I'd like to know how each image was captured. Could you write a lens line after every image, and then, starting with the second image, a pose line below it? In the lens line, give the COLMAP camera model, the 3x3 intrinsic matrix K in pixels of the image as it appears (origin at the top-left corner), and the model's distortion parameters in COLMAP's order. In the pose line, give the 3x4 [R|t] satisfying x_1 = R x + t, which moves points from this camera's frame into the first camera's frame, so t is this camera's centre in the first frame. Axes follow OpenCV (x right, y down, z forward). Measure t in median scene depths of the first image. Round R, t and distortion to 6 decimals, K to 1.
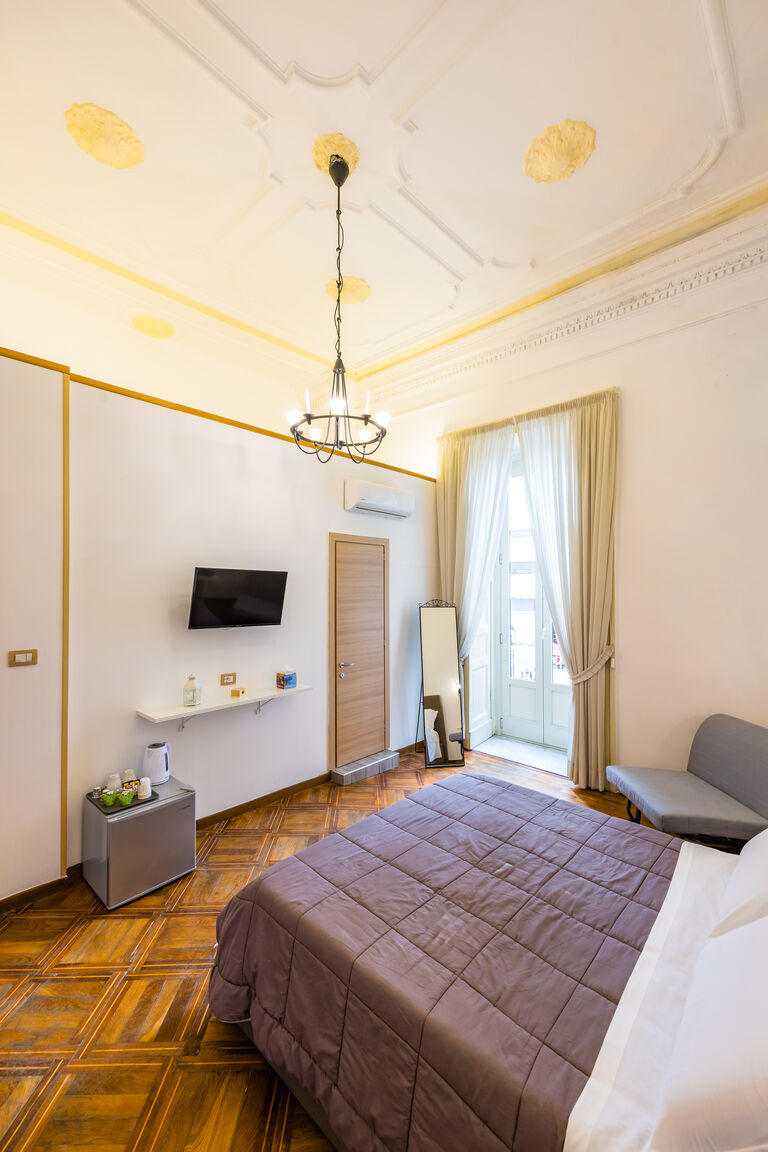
lens RADIAL K [[462.9, 0, 382.0], [0, 462.9, 580.7], [0, 0, 1]] dist [-0.003360, -0.000338]
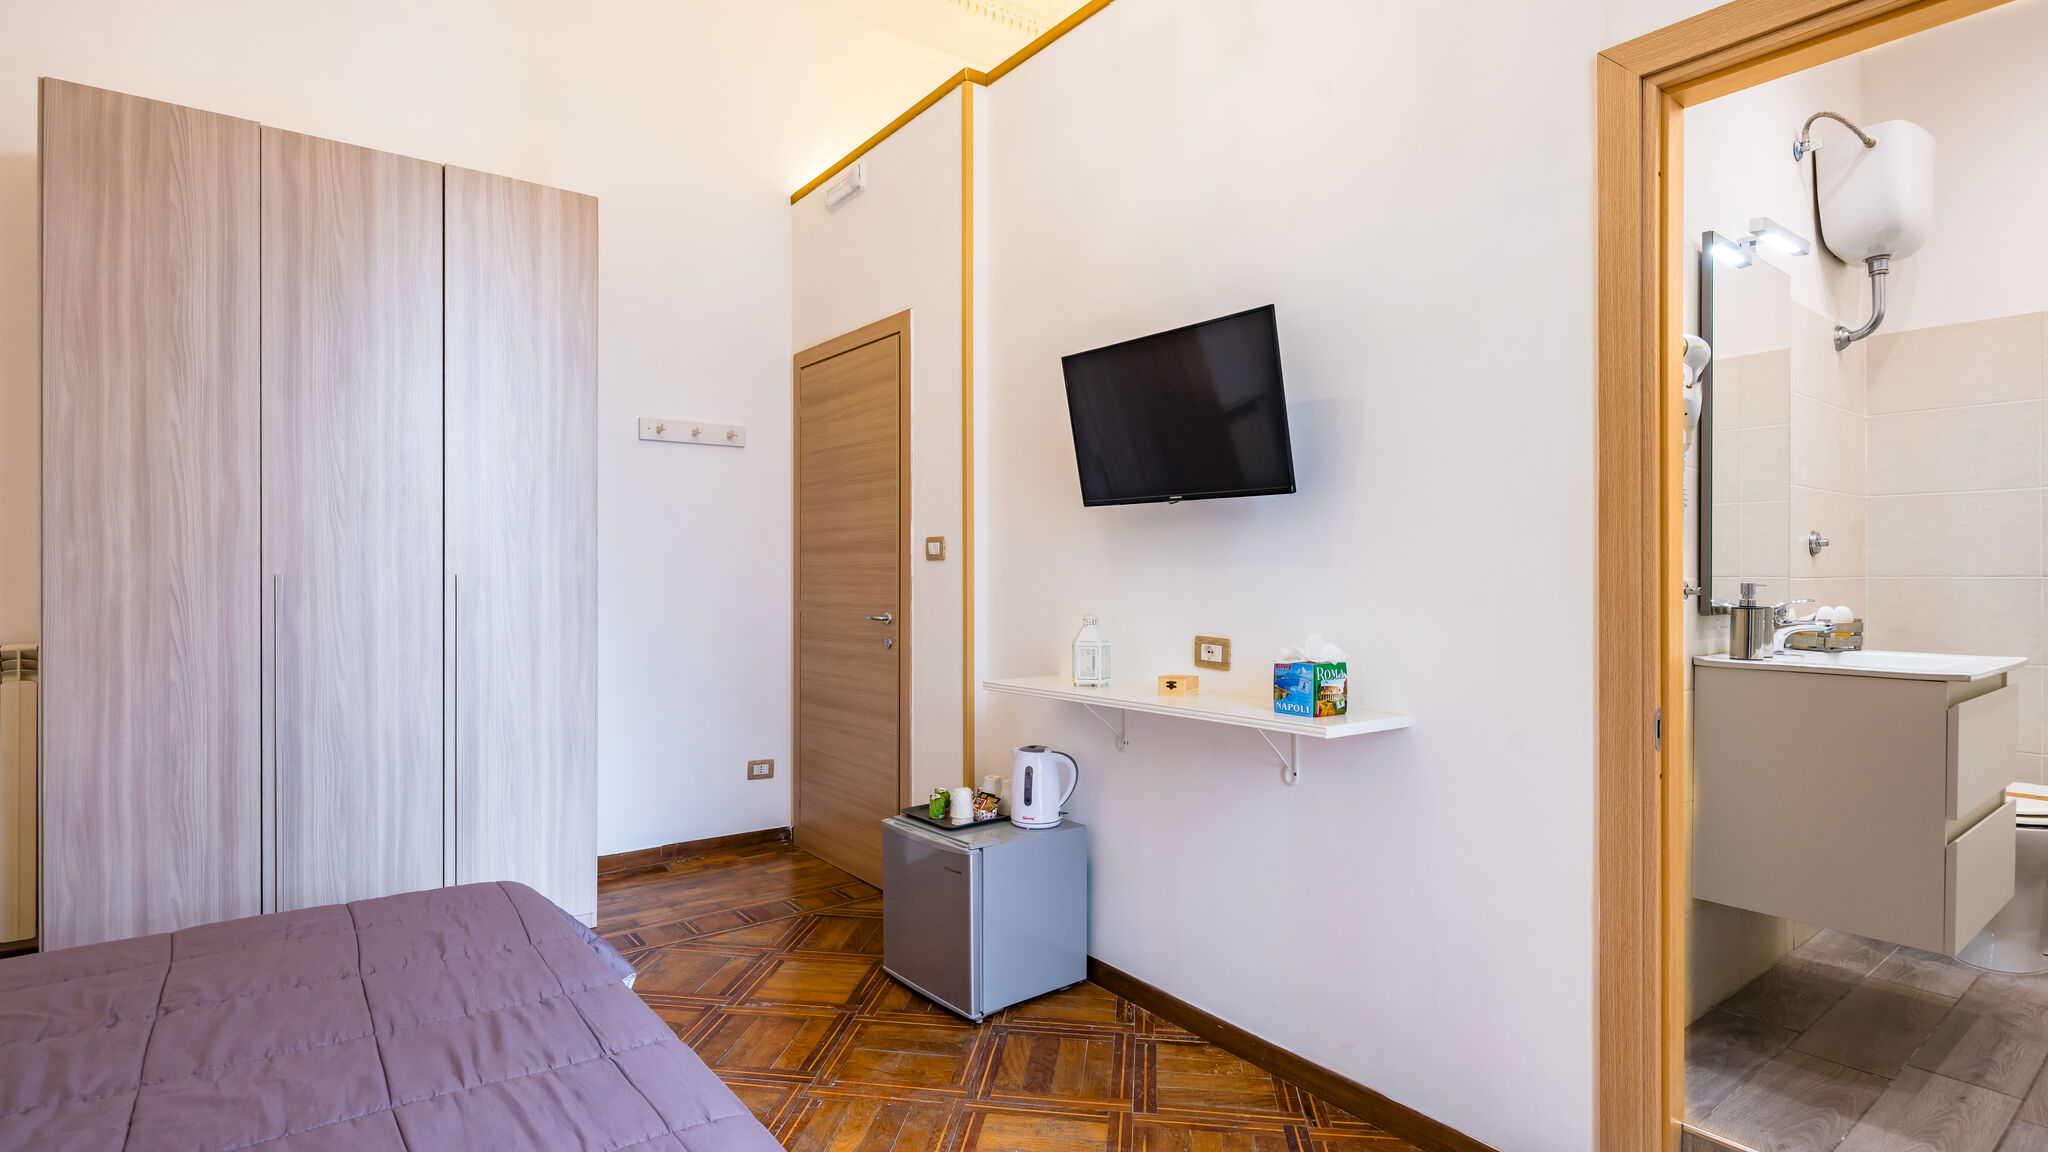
lens RADIAL K [[994.0, 0, 1027.8], [0, 994.0, 581.2], [0, 0, 1]] dist [-0.003009, -0.001839]
pose [[-0.157463, 0.001241, -0.987524, 0.512493], [0.012066, 0.999927, -0.000667, 0.179560], [0.987451, -0.012020, -0.157466, 1.125893]]
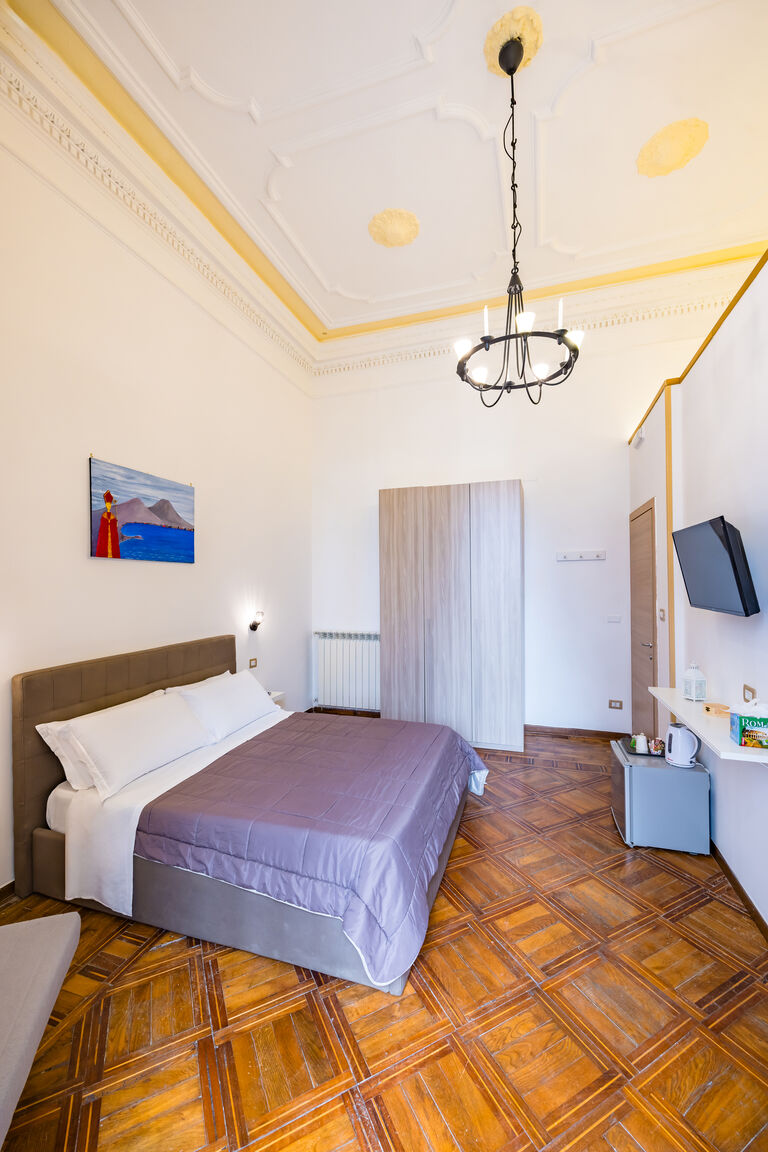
lens RADIAL K [[462.9, 0, 382.0], [0, 462.9, 580.7], [0, 0, 1]] dist [-0.003360, -0.000338]
pose [[-0.909190, -0.000986, -0.416381, 0.444967], [0.009945, 0.999661, -0.024082, 0.076030], [0.416263, -0.026036, -0.908871, 1.570425]]
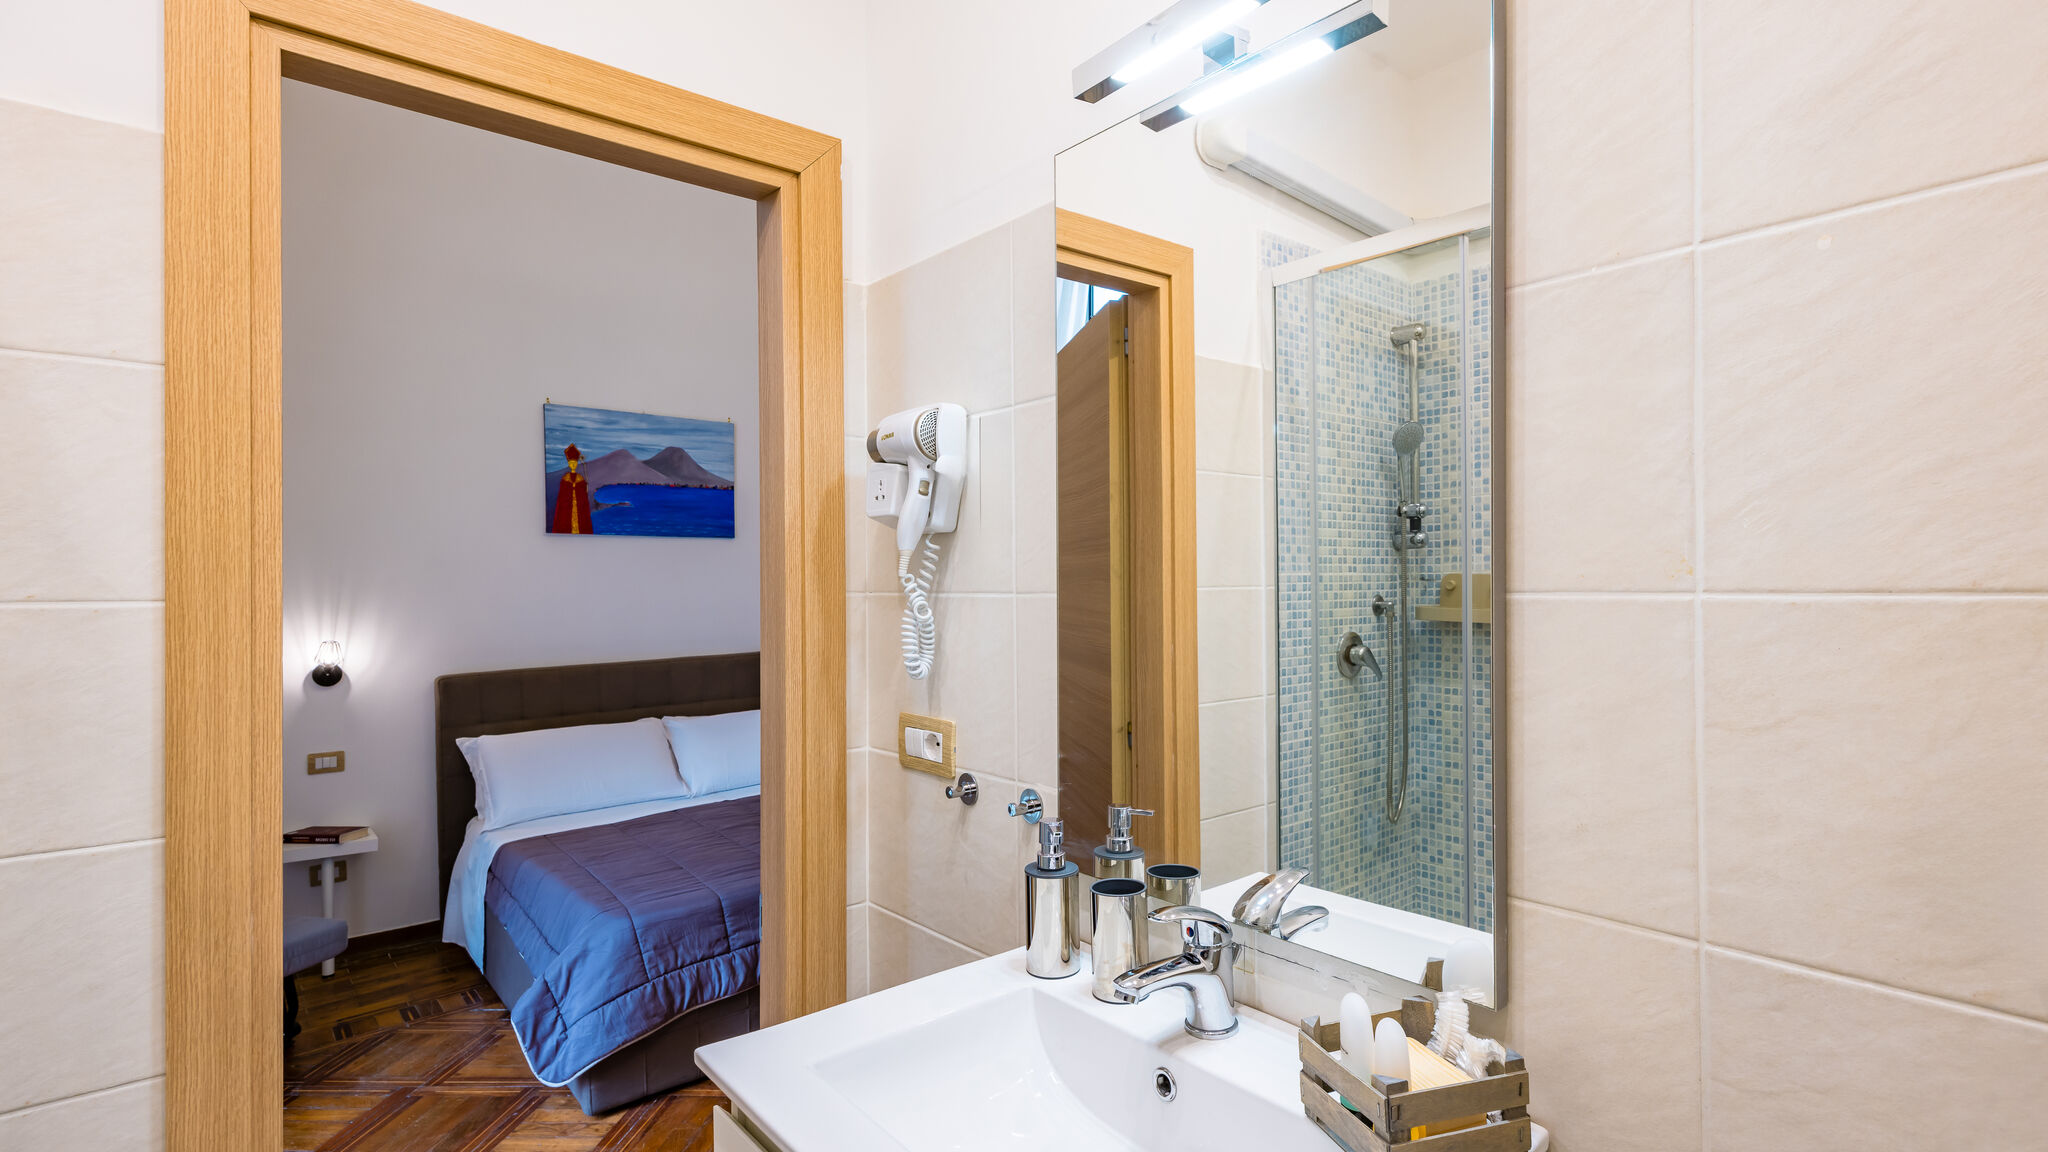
lens RADIAL K [[984.2, 0, 1057.2], [0, 984.2, 584.2], [0, 0, 1]] dist [0.017913, -0.007227]
pose [[-0.994688, 0.007518, 0.102664, -0.349198], [0.006168, 0.999890, -0.013458, 0.103760], [-0.102754, -0.012754, -0.994625, 1.918577]]
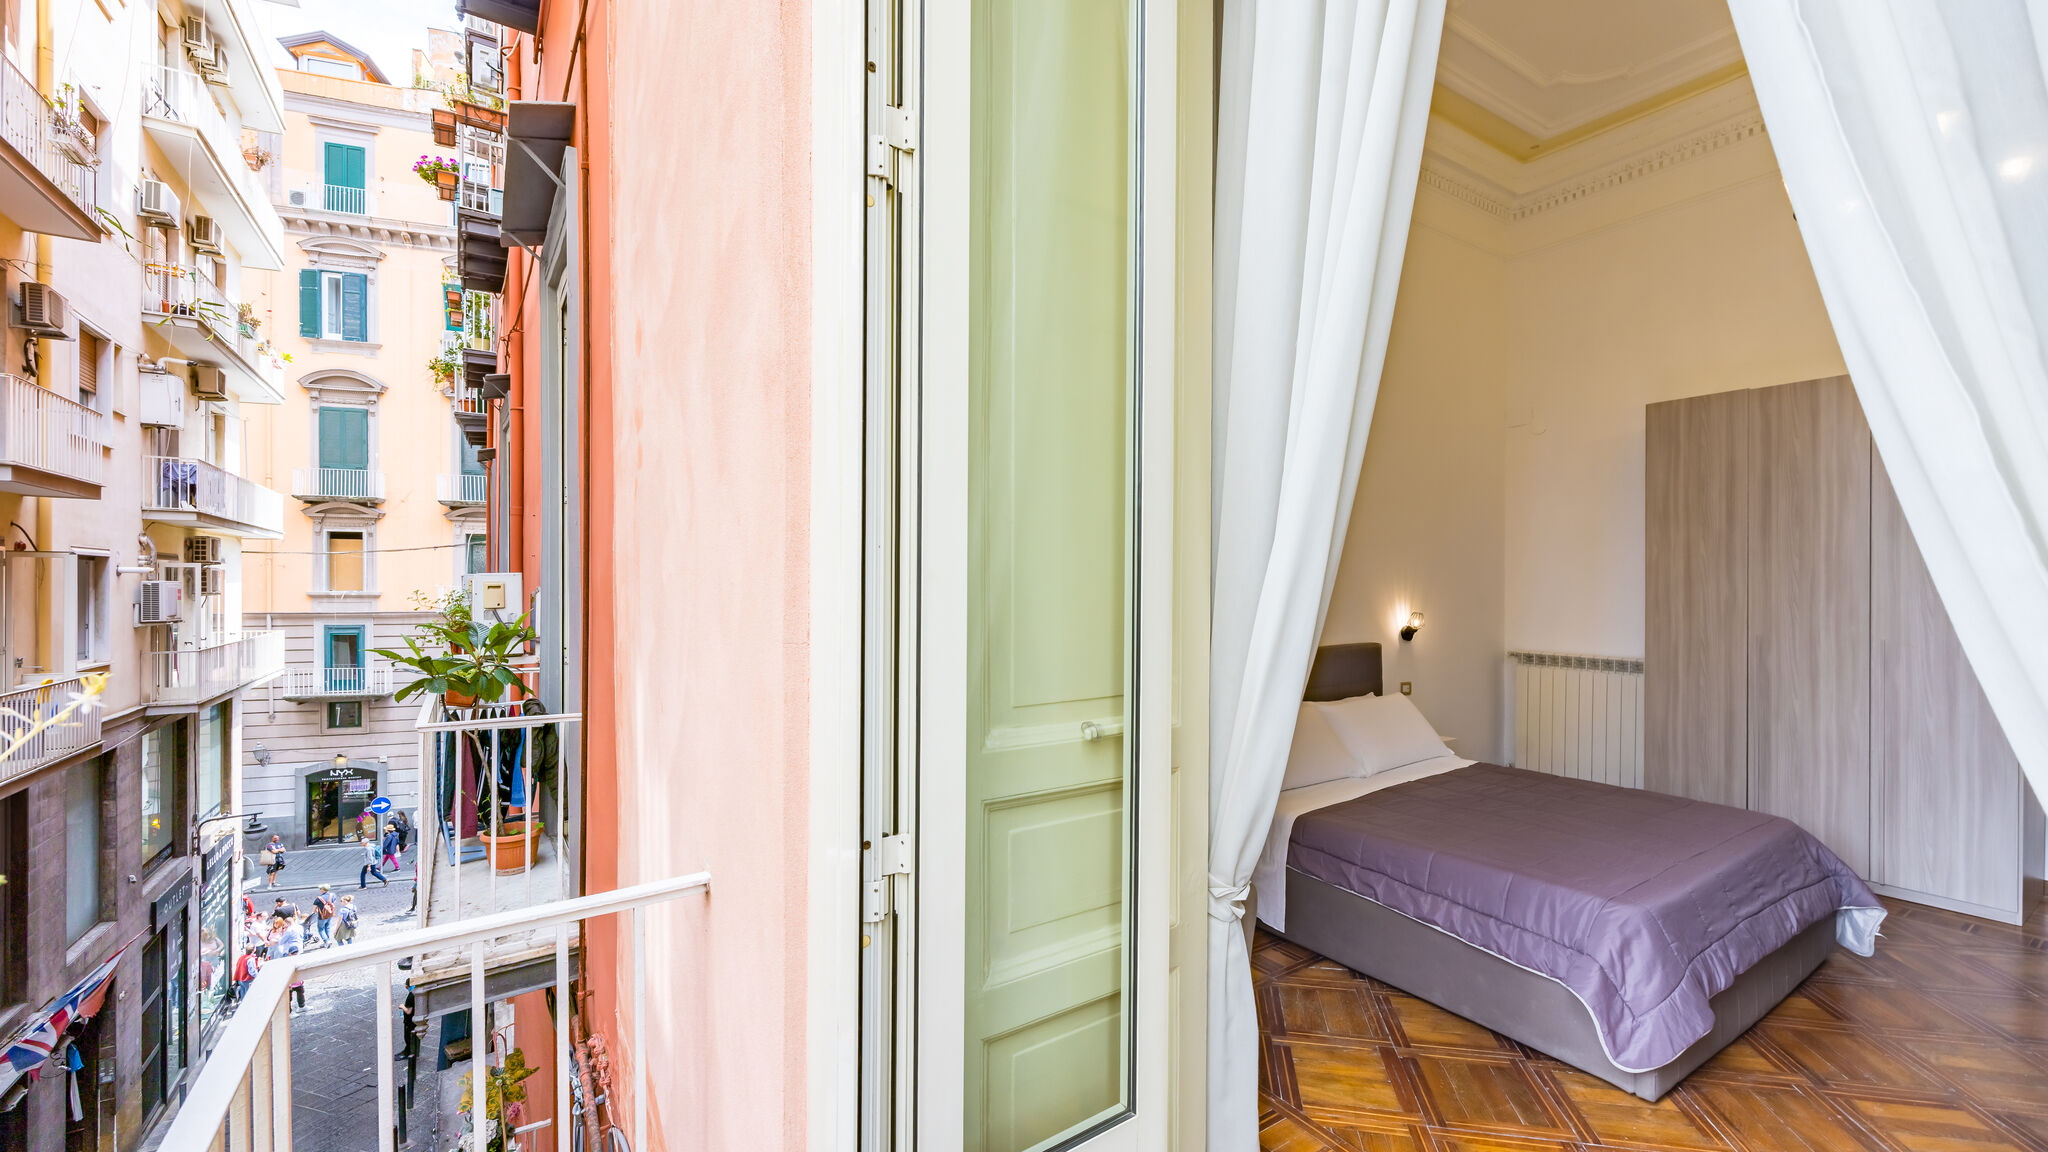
lens RADIAL K [[815.6, 0, 1022.5], [0, 815.6, 588.5], [0, 0, 1]] dist [0.001152, 0.000125]
pose [[-0.970861, -0.005377, 0.239584, 0.583271], [-0.007271, 0.999949, -0.007023, 0.101941], [-0.239534, -0.008561, -0.970850, 1.946780]]
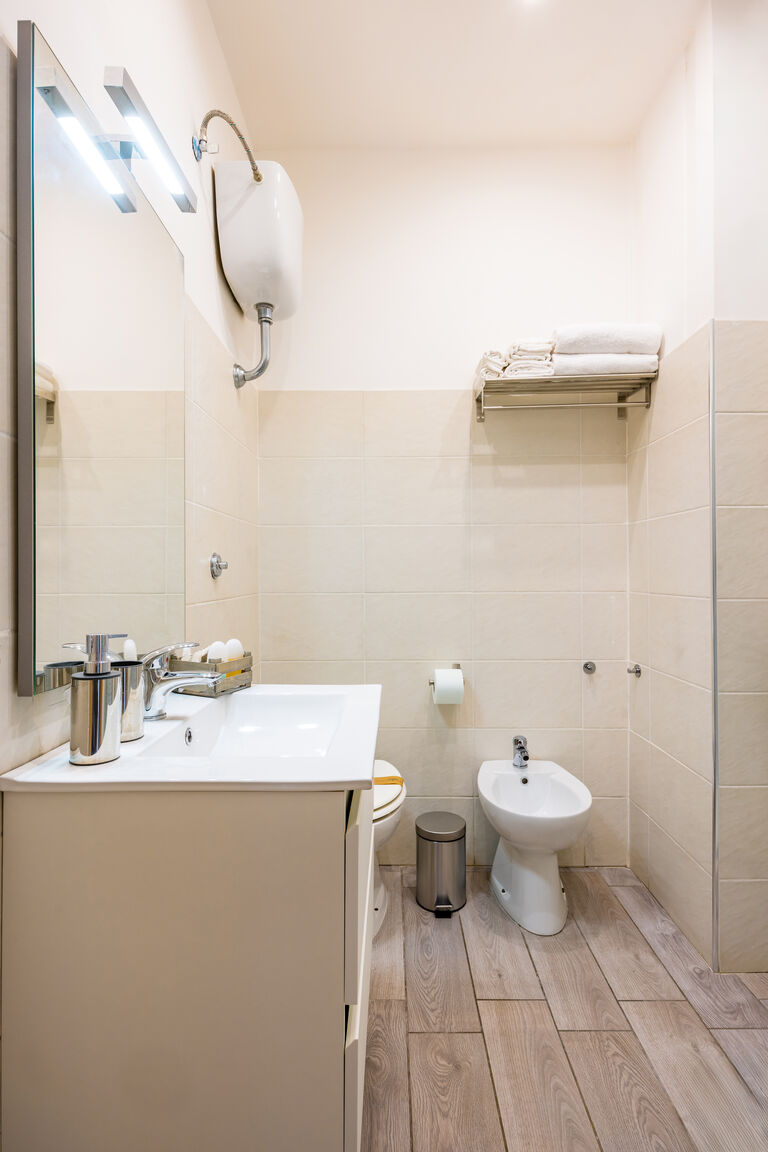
lens RADIAL K [[571.4, 0, 384.0], [0, 571.4, 576.0], [0, 0, 1]] dist [0.020383, -0.012082]
pose [[0.675798, 0.000910, -0.737087, -0.021311], [0.011840, 0.999857, 0.012090, 0.157105], [0.736992, -0.016898, 0.675690, 1.463083]]
